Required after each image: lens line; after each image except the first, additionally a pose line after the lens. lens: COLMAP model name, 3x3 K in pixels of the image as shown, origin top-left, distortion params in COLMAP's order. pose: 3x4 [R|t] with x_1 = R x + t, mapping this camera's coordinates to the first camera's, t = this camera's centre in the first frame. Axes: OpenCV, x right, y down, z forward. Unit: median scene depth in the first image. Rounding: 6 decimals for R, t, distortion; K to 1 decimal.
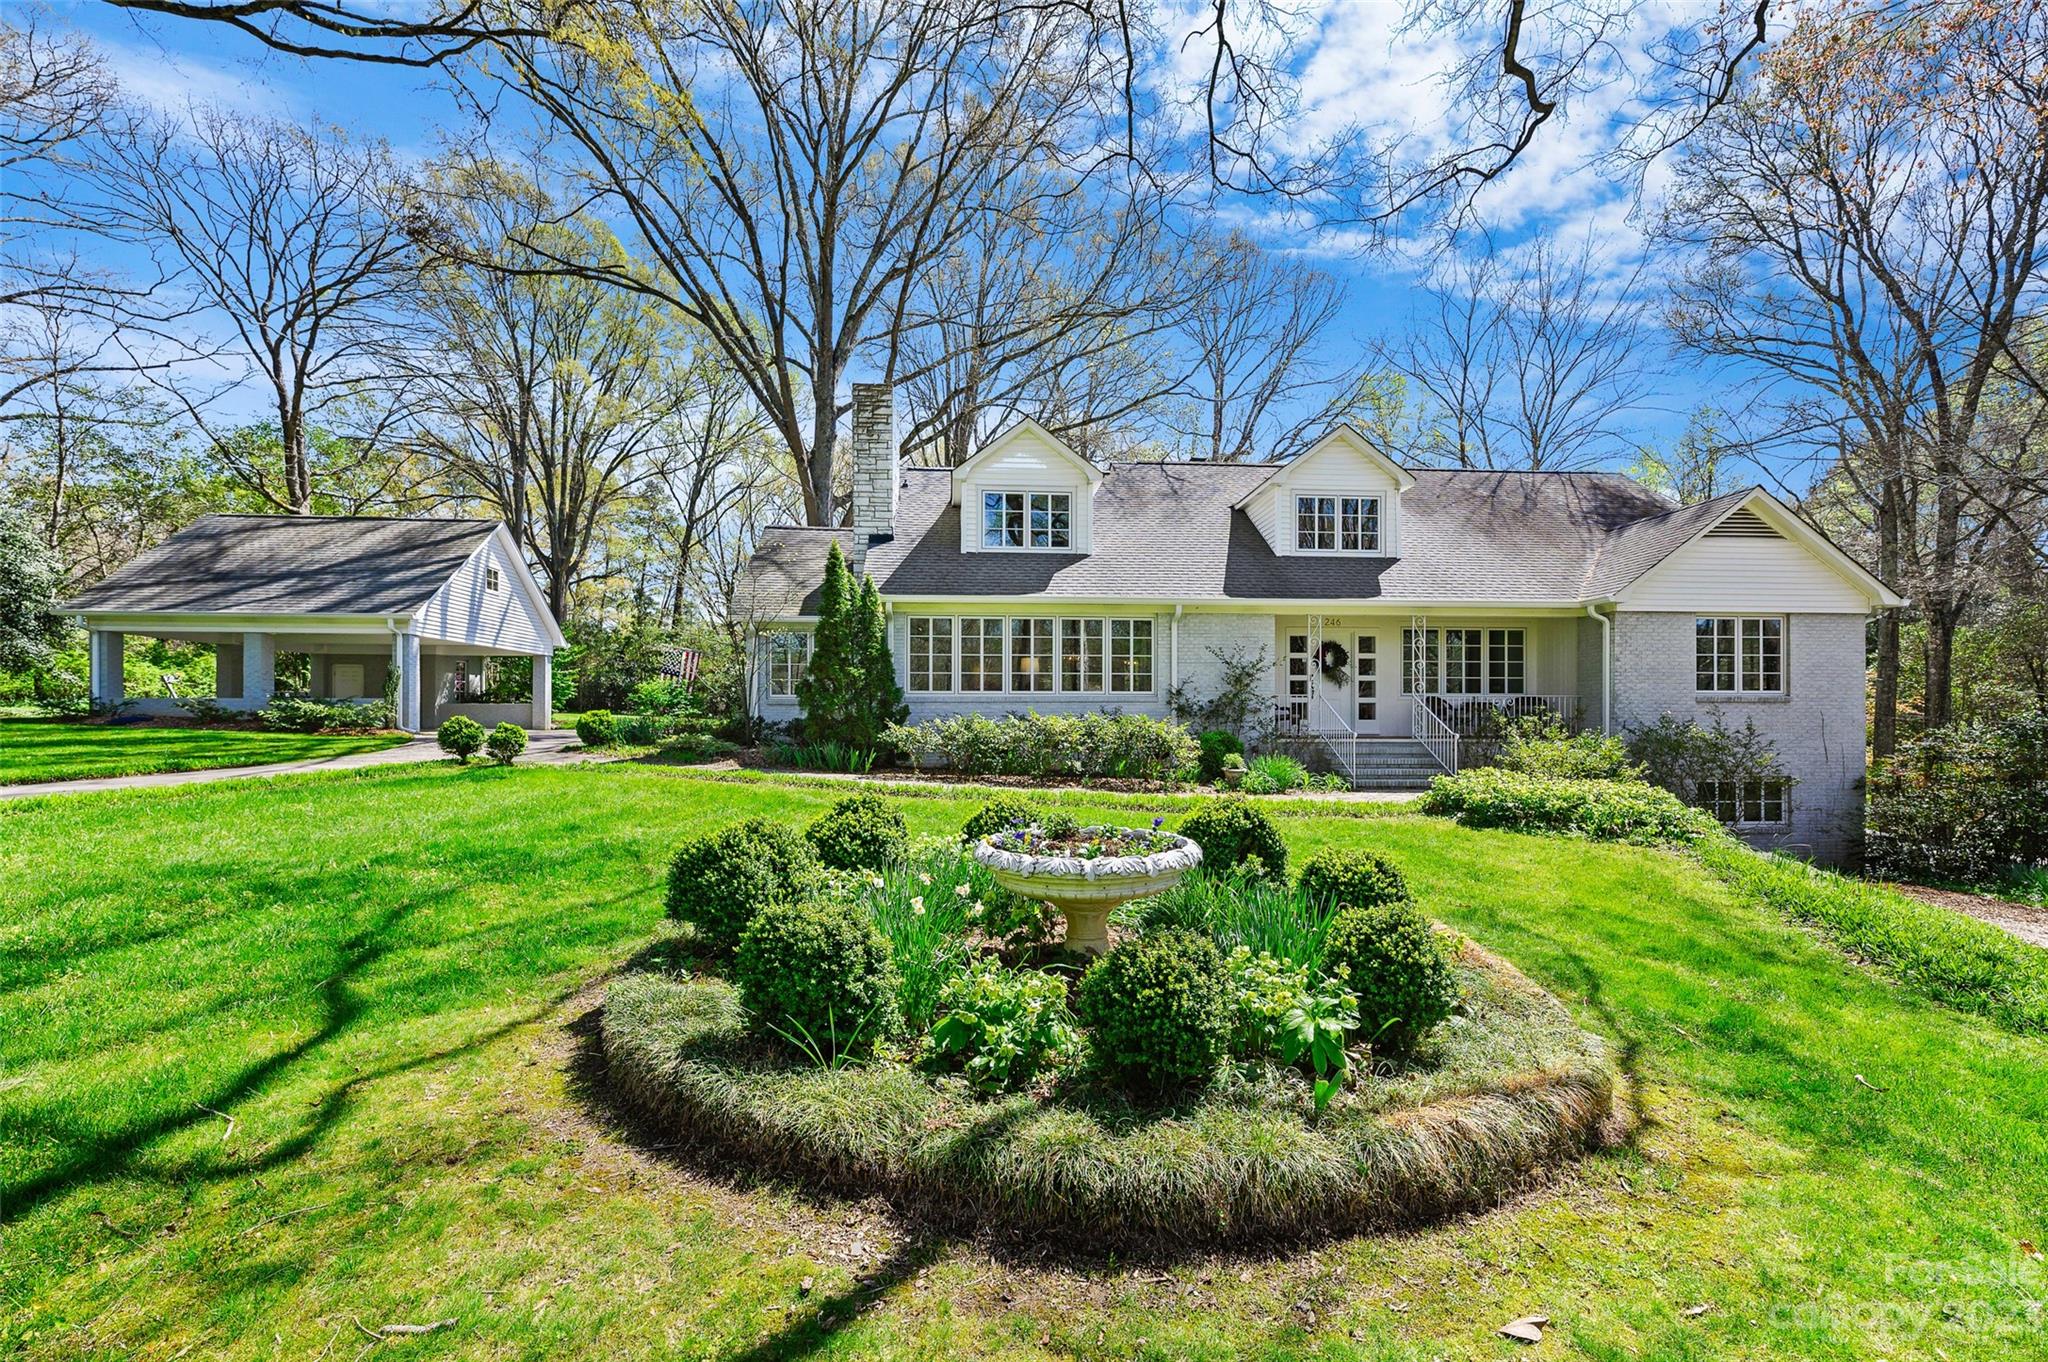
lens RADIAL K [[818.2, 0, 1004.1], [0, 818.2, 696.9], [0, 0, 1]] dist [-0.000167, 0.000371]
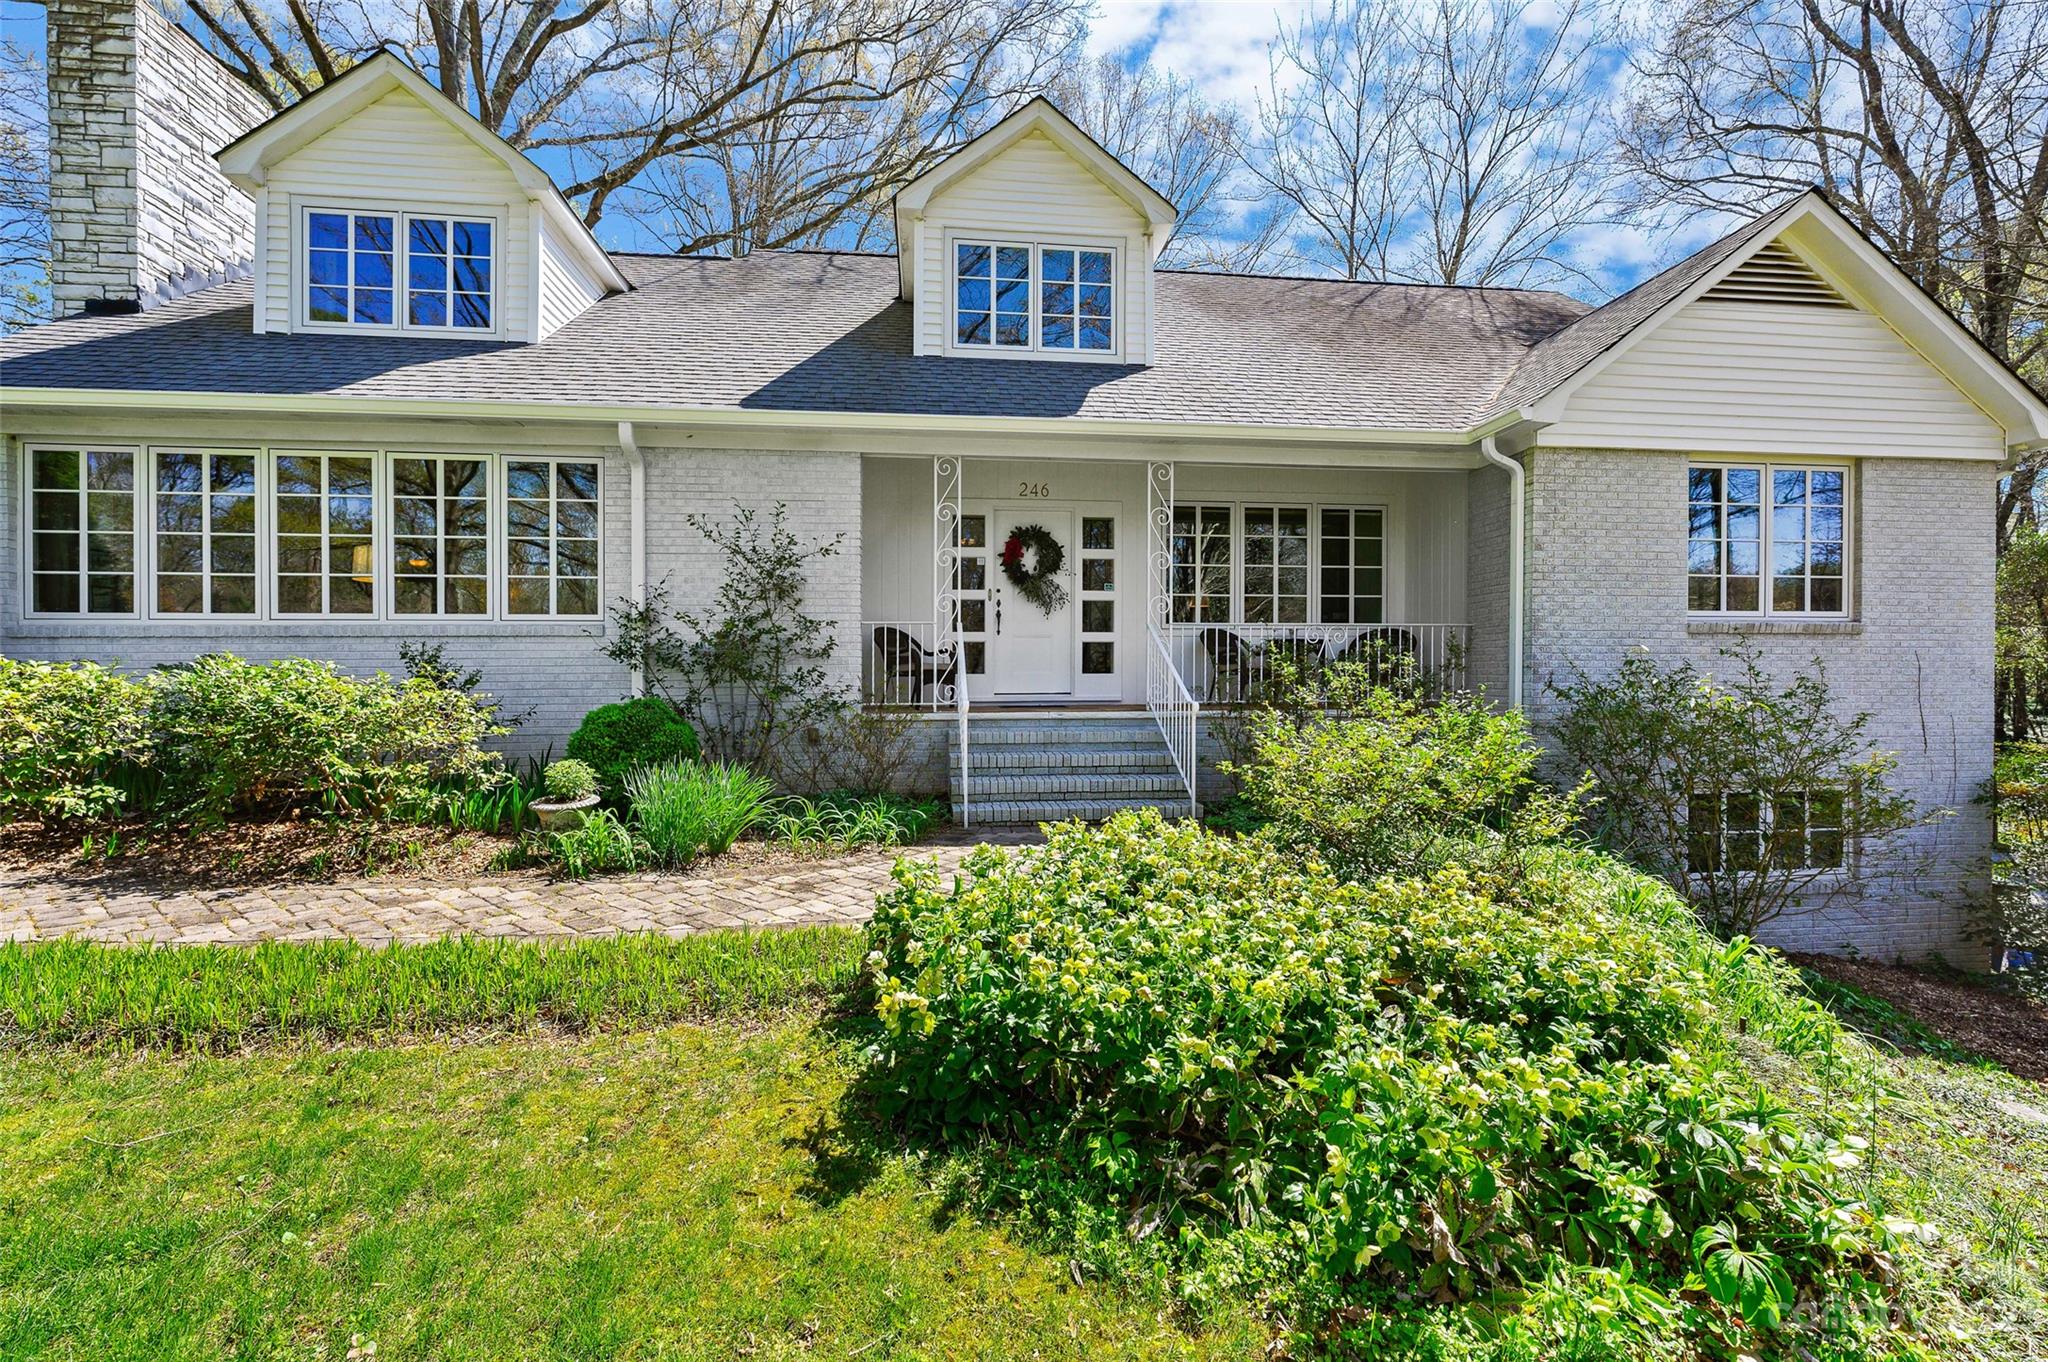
lens RADIAL K [[818.2, 0, 1037.1], [0, 818.2, 671.7], [0, 0, 1]] dist [-0.000167, 0.000371]
pose [[0.997468, -0.005454, 0.070913, 0.371607], [0.004097, 0.999806, 0.019274, 0.016646], [-0.071004, -0.018935, 0.997296, 0.475606]]
